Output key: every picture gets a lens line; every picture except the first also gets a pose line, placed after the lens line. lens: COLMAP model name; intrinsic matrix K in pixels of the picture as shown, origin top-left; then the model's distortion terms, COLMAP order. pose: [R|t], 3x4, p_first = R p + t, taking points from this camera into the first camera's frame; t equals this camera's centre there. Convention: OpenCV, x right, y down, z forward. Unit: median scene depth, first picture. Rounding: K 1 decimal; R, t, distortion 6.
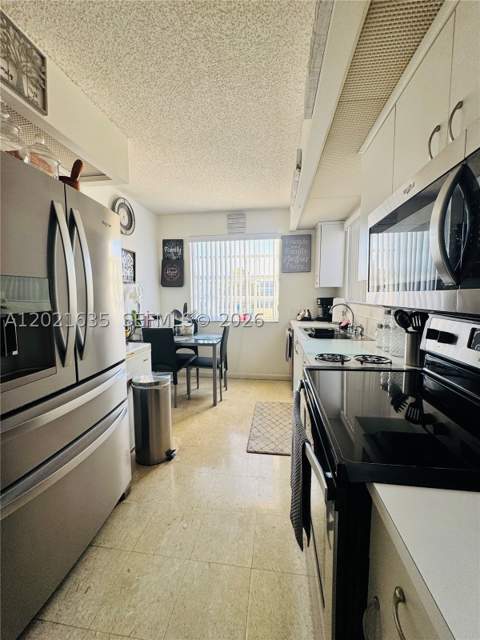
lens RADIAL K [[255.8, 0, 240.0], [0, 255.8, 320.0], [0, 0, 1]] dist [-0.000411, 0.000061]
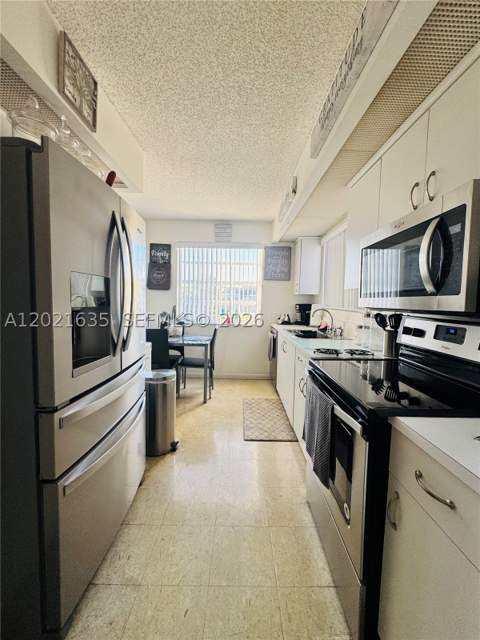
lens RADIAL K [[255.8, 0, 240.0], [0, 255.8, 320.0], [0, 0, 1]] dist [-0.000411, 0.000061]
pose [[0.989790, 0.016170, 0.141610, -0.129612], [-0.012774, 0.999609, -0.024861, 0.019332], [-0.141956, 0.022798, 0.989610, -0.085158]]
